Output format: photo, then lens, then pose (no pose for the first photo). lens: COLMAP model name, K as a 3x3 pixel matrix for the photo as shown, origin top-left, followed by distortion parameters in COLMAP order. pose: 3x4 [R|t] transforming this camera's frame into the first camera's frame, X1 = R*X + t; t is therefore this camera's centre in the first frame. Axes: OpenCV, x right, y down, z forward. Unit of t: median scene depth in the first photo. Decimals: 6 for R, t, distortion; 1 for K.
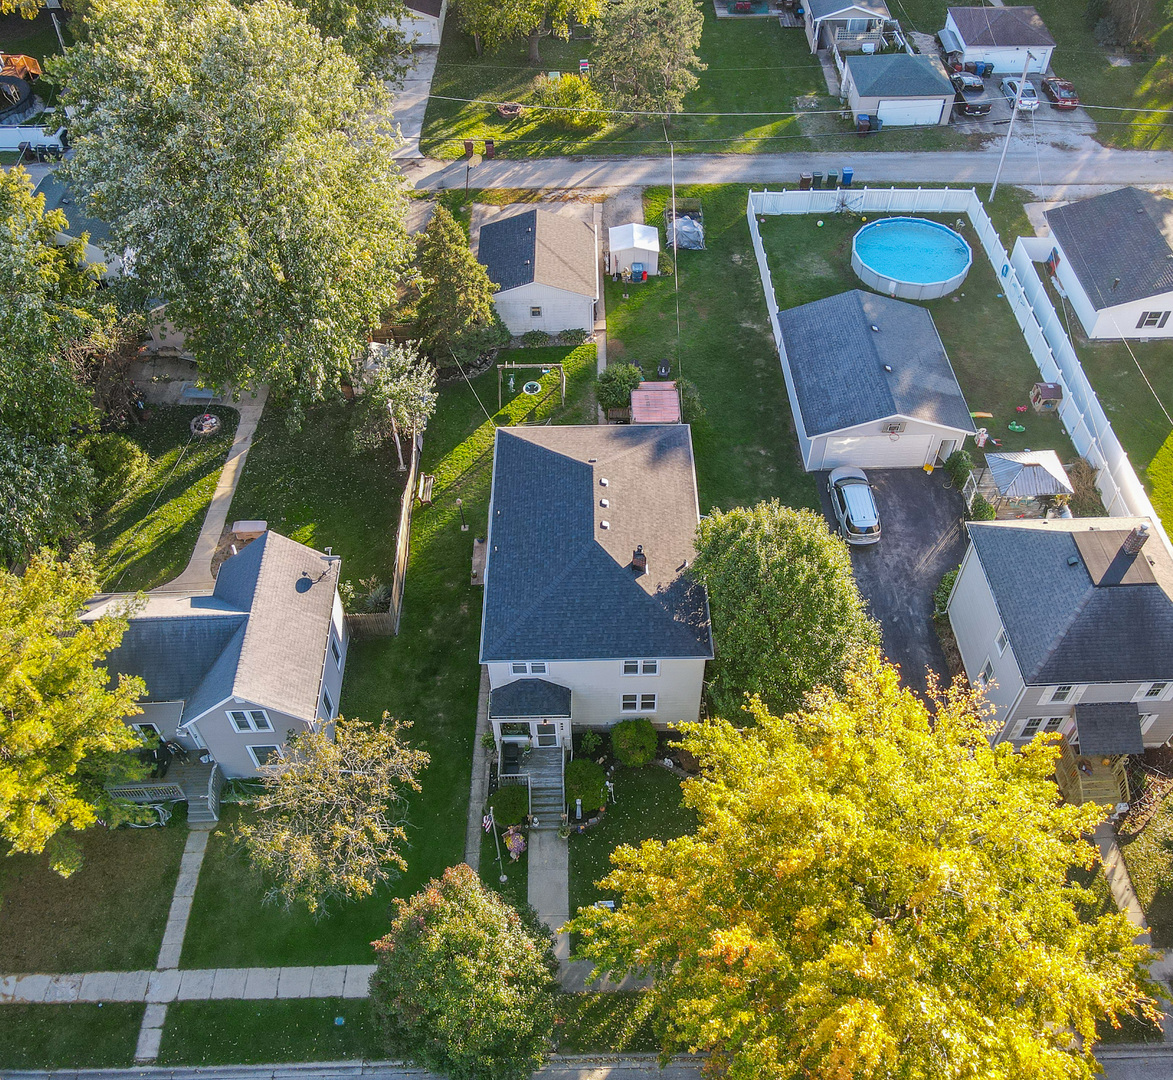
lens RADIAL K [[1054.4, 0, 611.9], [0, 1054.4, 535.6], [0, 0, 1]] dist [0.015899, 0.033170]
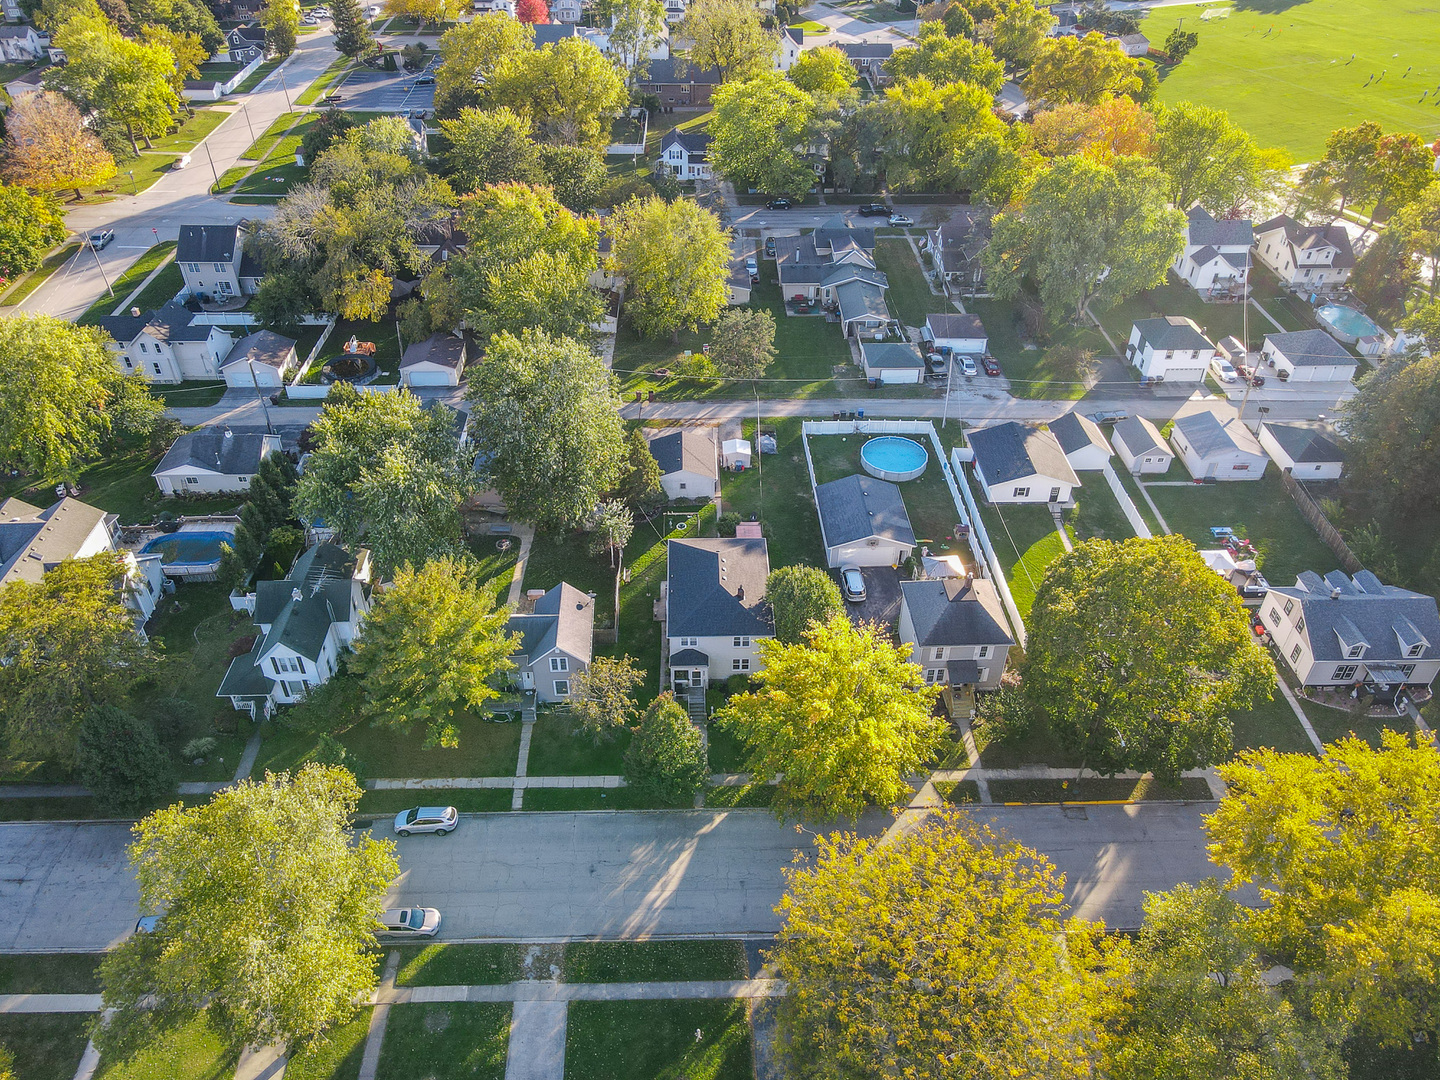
lens RADIAL K [[1038.1, 0, 718.7], [0, 1038.1, 540.6], [0, 0, 1]] dist [0.008003, 0.006930]
pose [[0.999967, 0.002547, 0.007686, -0.023443], [-0.001082, 0.982763, -0.184866, 0.205440], [-0.008024, 0.184851, 0.982734, -0.720791]]
